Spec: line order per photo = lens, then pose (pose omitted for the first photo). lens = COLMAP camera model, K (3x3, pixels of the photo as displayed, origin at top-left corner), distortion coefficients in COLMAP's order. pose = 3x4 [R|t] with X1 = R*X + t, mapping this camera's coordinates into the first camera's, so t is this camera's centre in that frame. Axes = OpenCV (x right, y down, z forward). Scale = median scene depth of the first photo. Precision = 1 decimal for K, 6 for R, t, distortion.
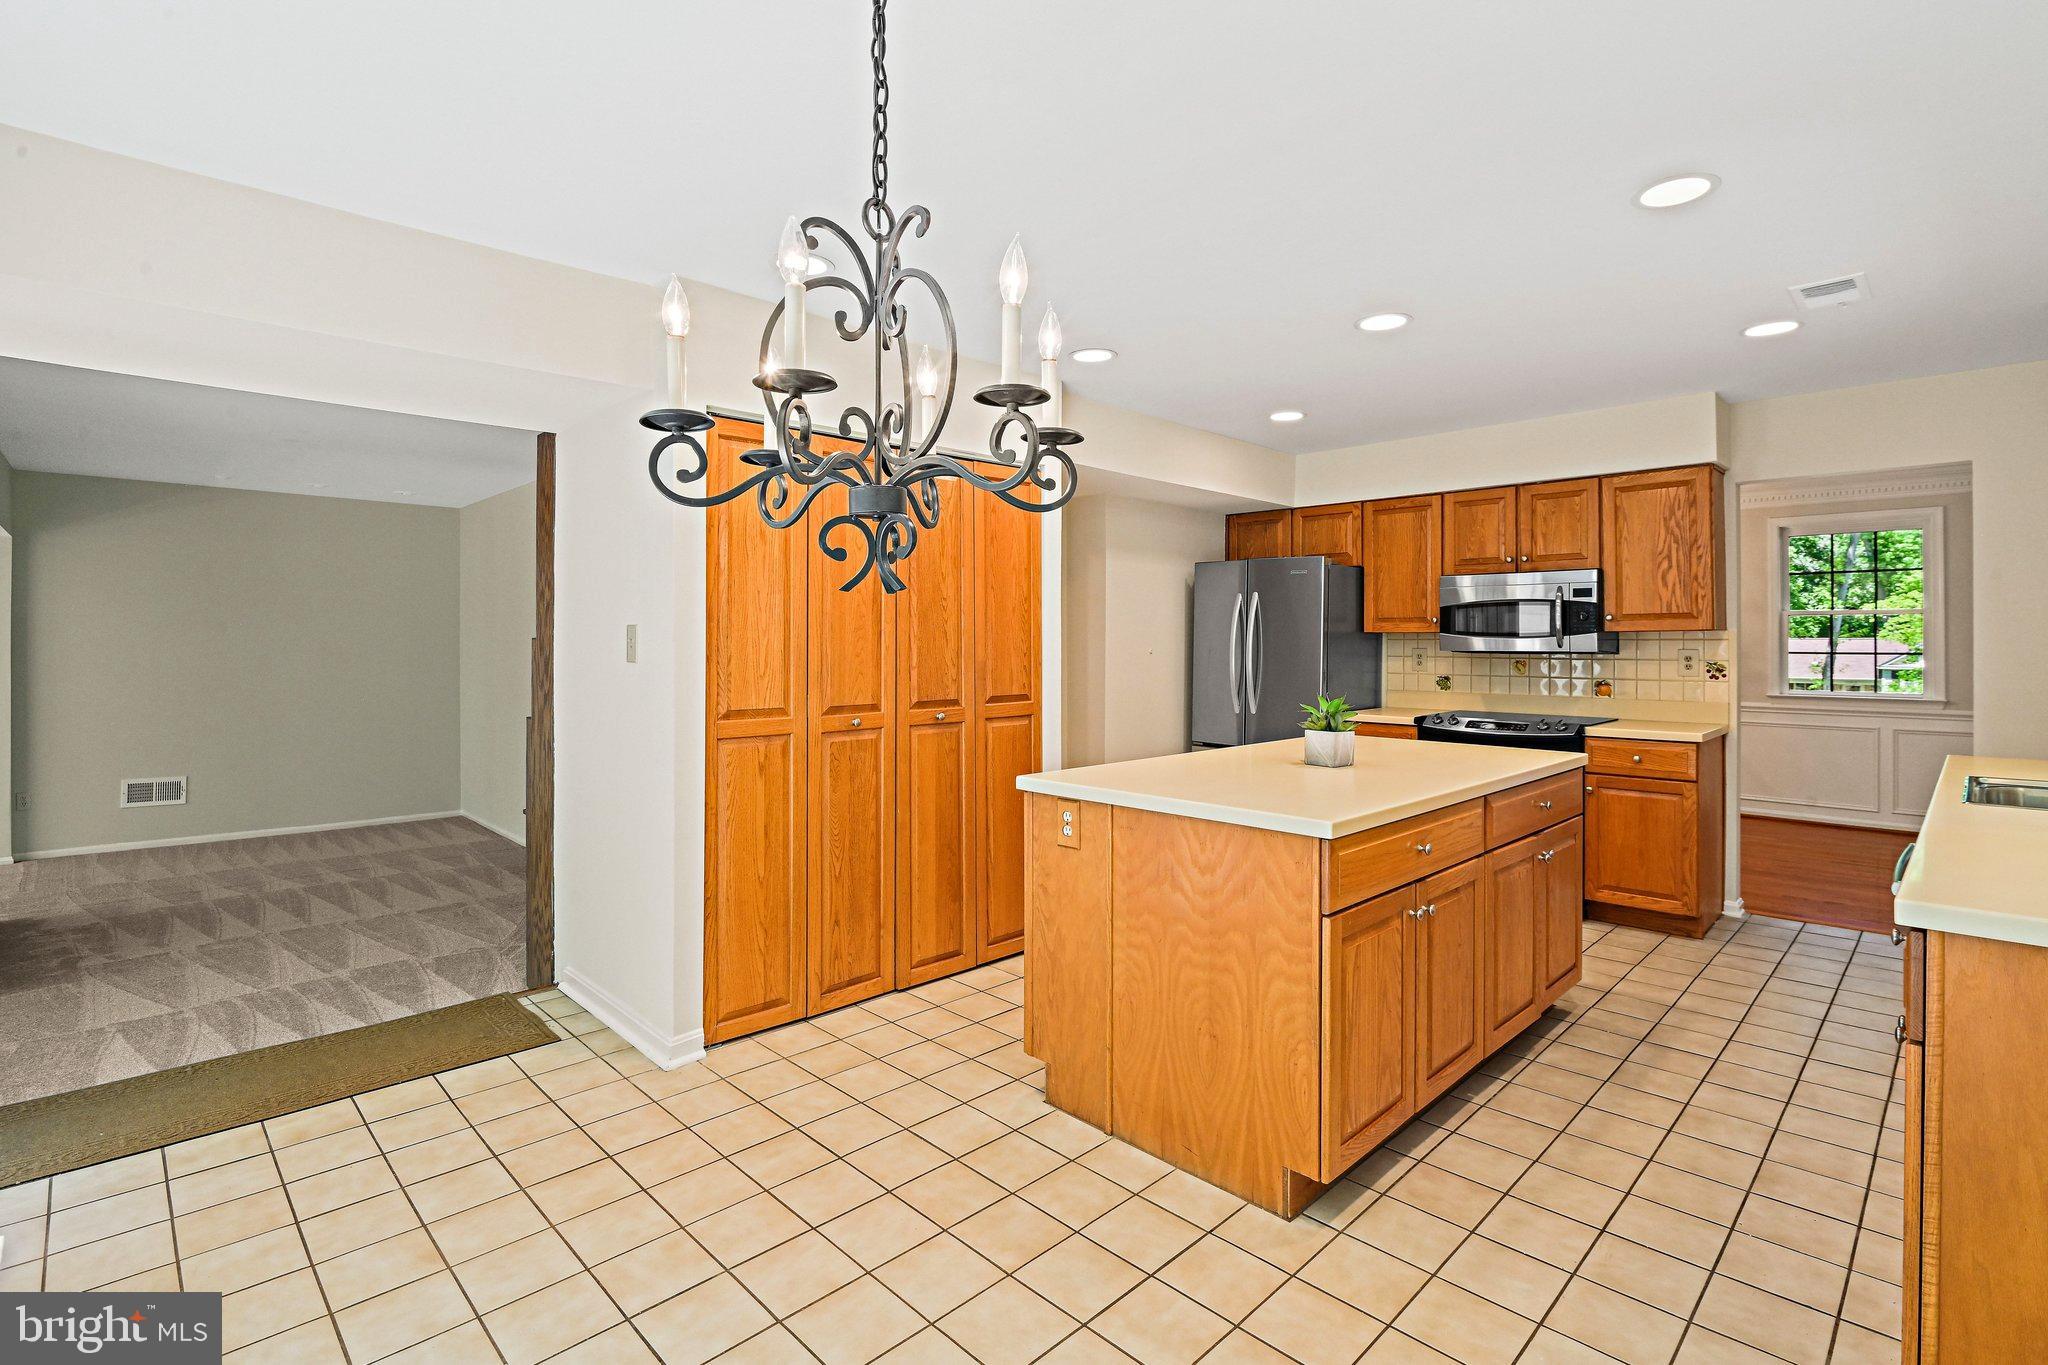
lens RADIAL K [[958.5, 0, 1026.8], [0, 958.5, 637.7], [0, 0, 1]] dist [-0.018903, -0.002829]
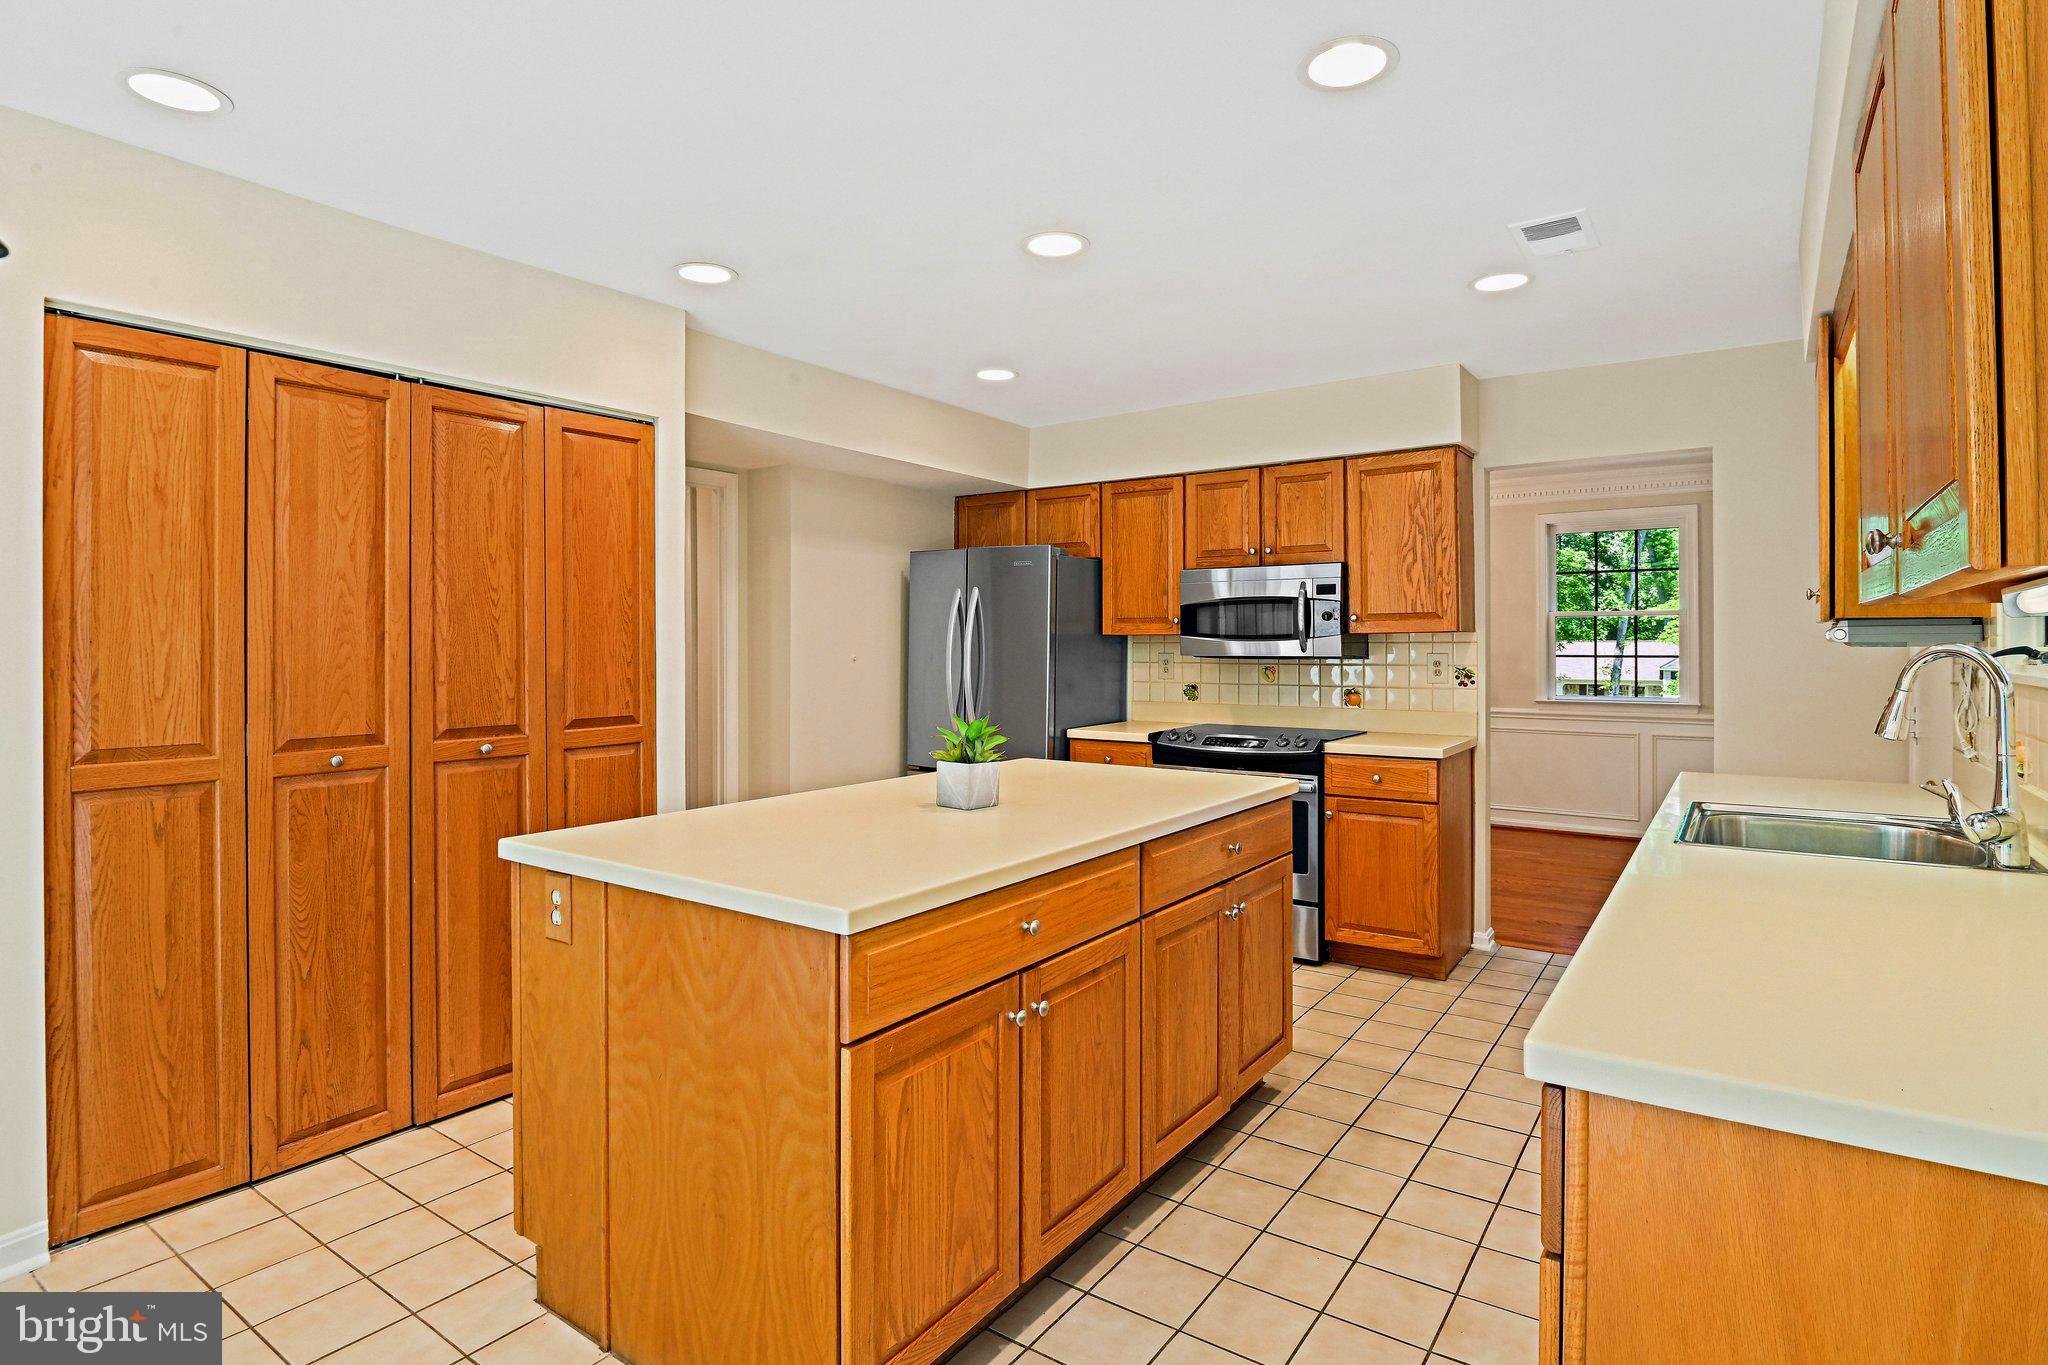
lens RADIAL K [[1036.7, 0, 1035.1], [0, 1036.7, 645.2], [0, 0, 1]] dist [-0.016147, -0.006859]
pose [[0.982305, -0.002469, 0.187272, 0.189540], [0.001760, 0.999991, 0.003952, 0.000010], [-0.187280, -0.003552, 0.982300, 0.149659]]
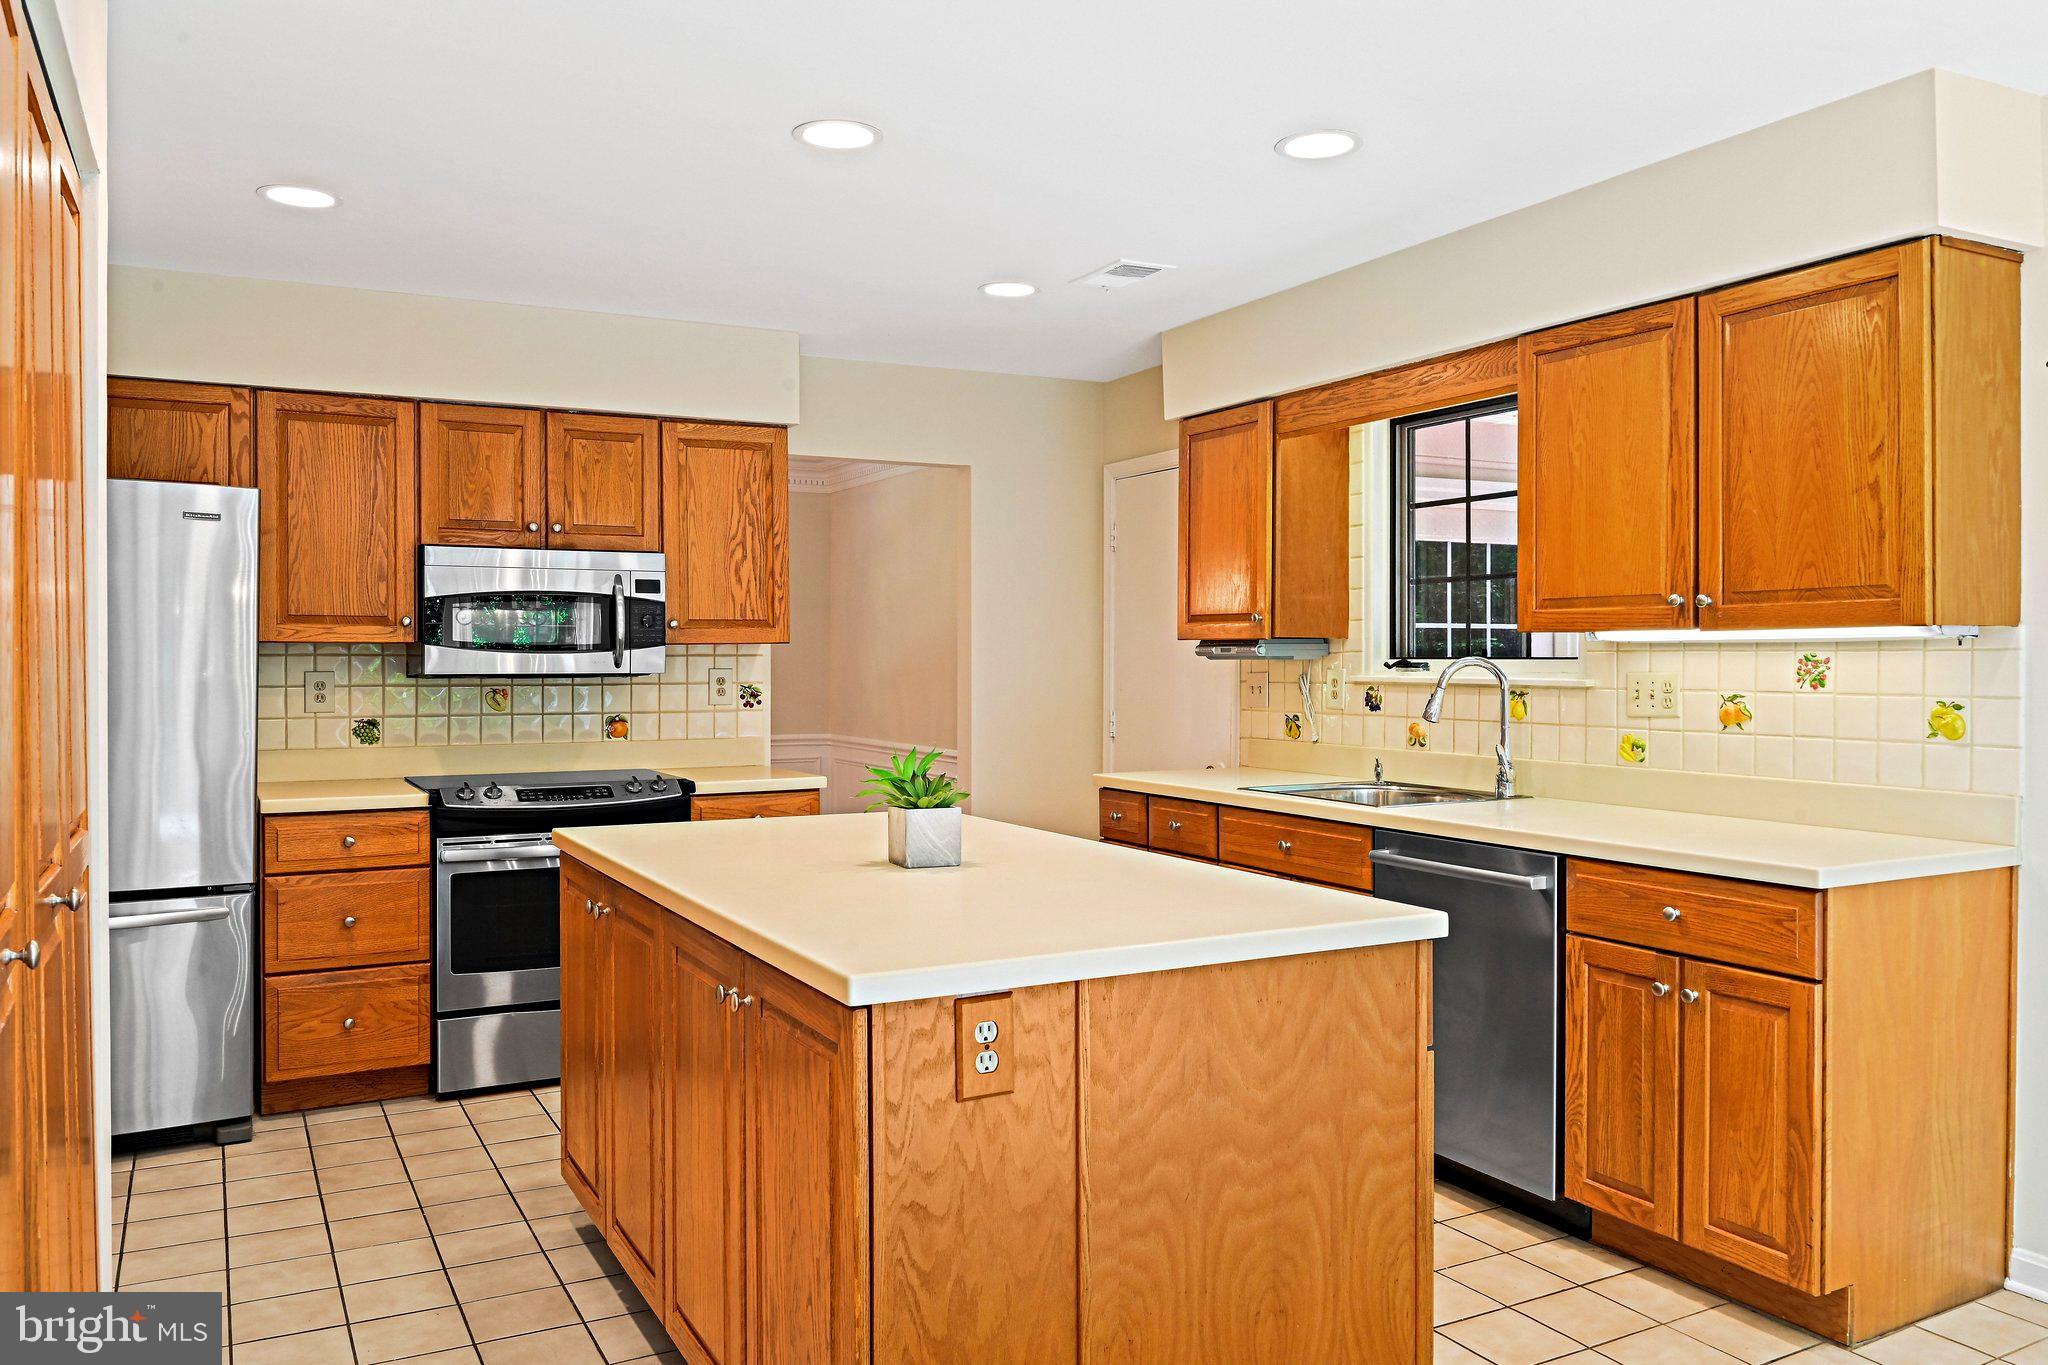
lens RADIAL K [[1507.1, 0, 1014.9], [0, 1507.1, 682.1], [0, 0, 1]] dist [-0.005300, 0.001329]
pose [[0.279520, -0.016257, 0.960002, -0.508238], [-0.001169, 0.999850, 0.017272, 0.002895], [-0.960139, -0.005950, 0.279459, 0.603759]]
